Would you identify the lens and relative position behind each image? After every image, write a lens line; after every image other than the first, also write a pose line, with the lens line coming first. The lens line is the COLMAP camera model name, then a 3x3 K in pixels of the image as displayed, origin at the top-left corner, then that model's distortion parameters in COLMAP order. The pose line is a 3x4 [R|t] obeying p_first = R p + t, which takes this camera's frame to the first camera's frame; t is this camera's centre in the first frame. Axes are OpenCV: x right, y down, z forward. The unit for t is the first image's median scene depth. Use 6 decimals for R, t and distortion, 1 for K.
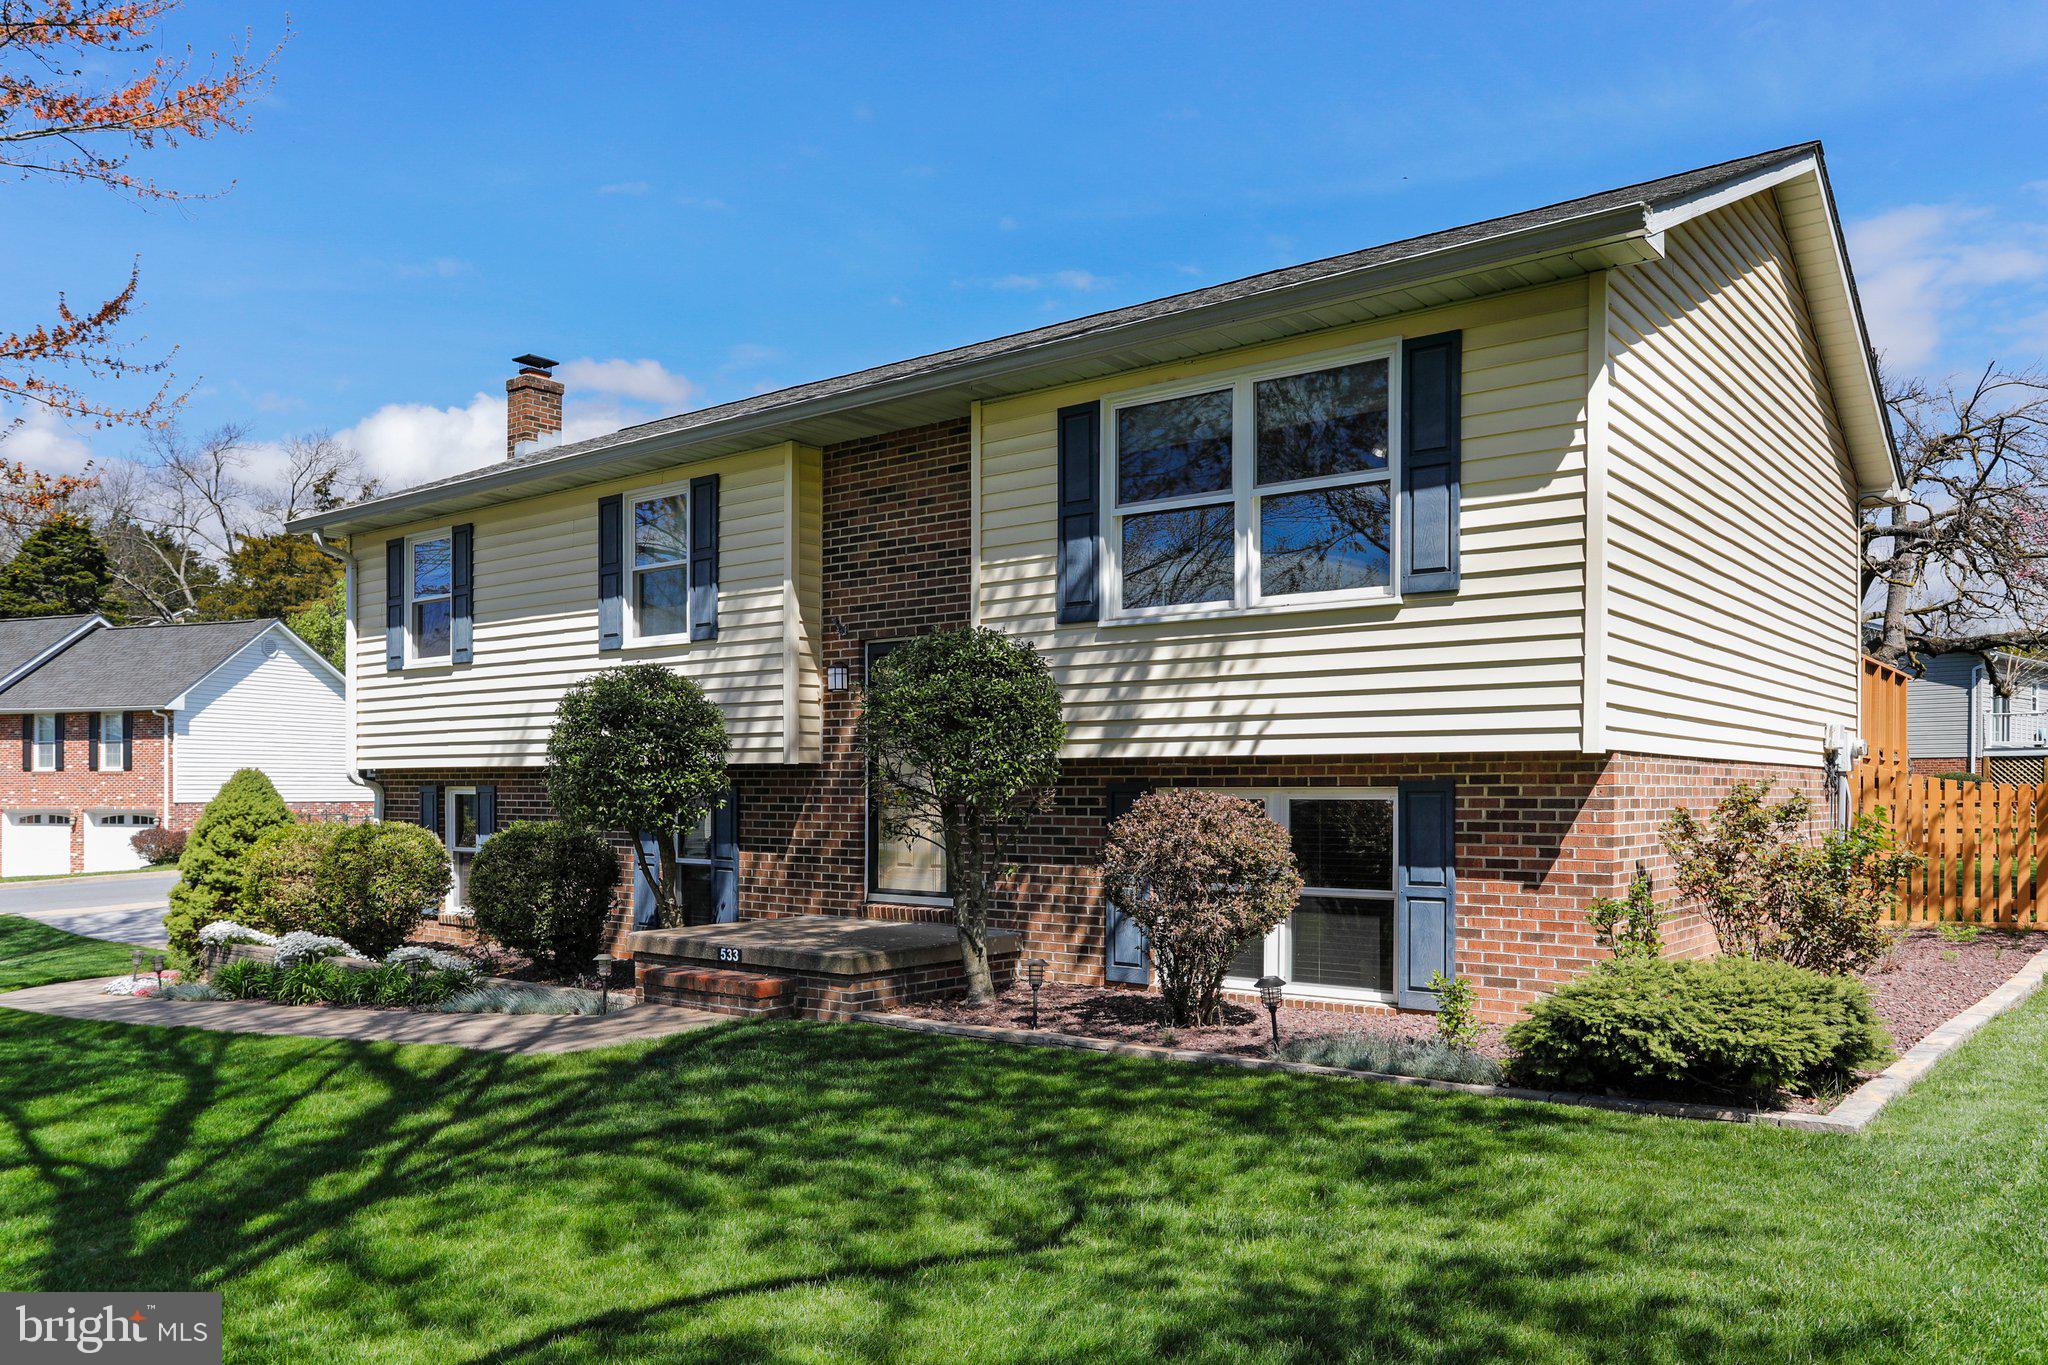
lens RADIAL K [[1428.8, 0, 1001.7], [0, 1428.8, 782.6], [0, 0, 1]] dist [-0.009118, 0.010751]
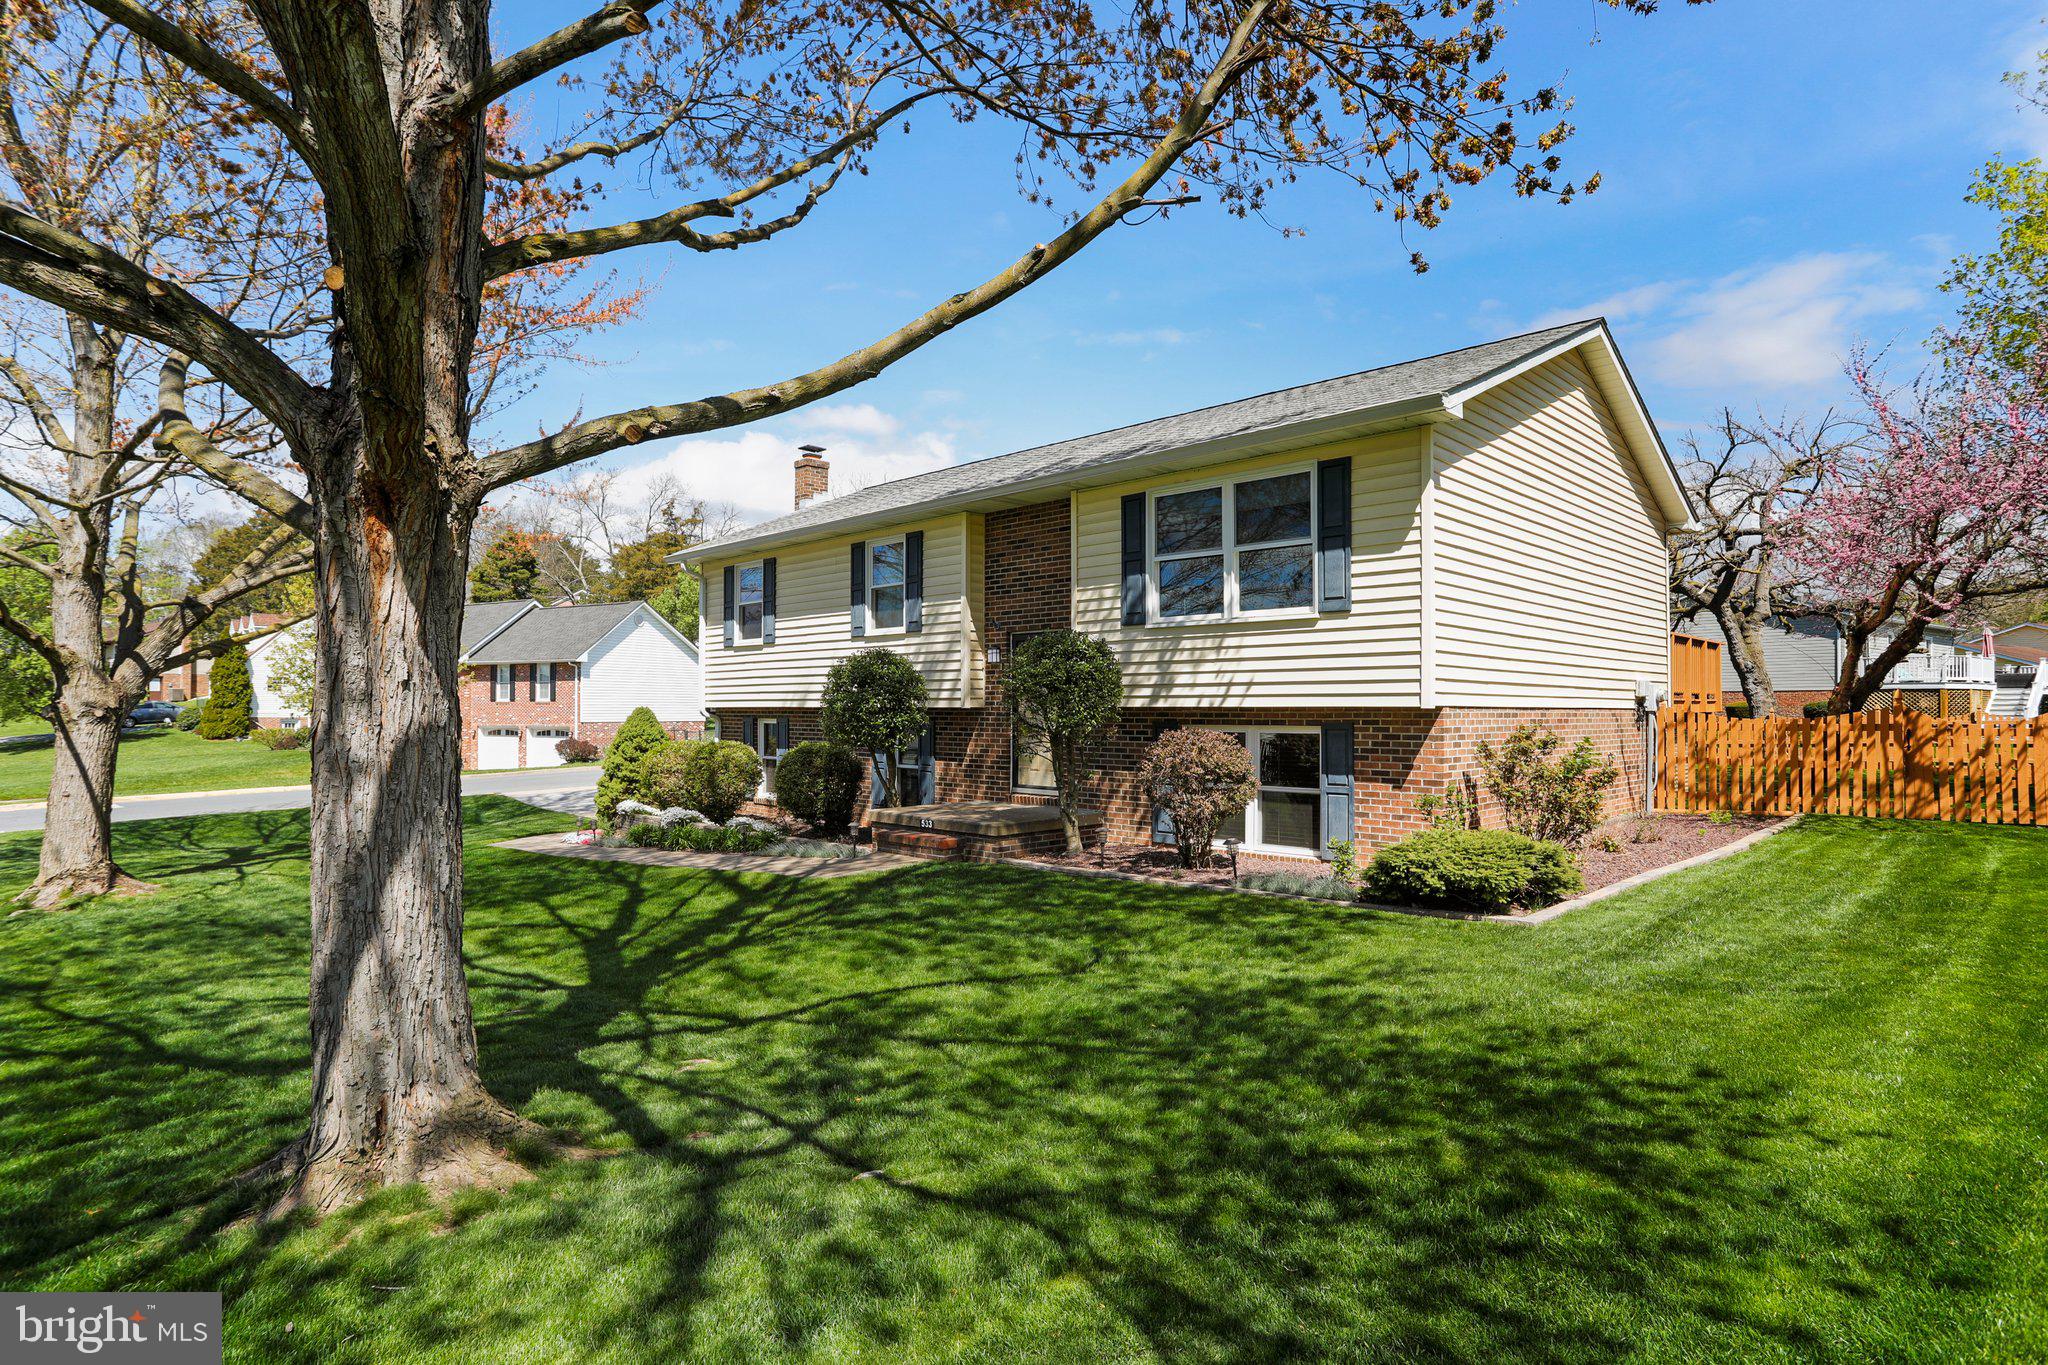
lens RADIAL K [[1043.6, 0, 1012.7], [0, 1043.6, 683.0], [0, 0, 1]] dist [-0.051650, 0.021217]
pose [[0.992962, -0.003067, -0.118394, 0.061448], [0.000580, 0.999779, -0.021038, -0.021271], [0.118432, 0.020821, 0.992744, -0.232462]]
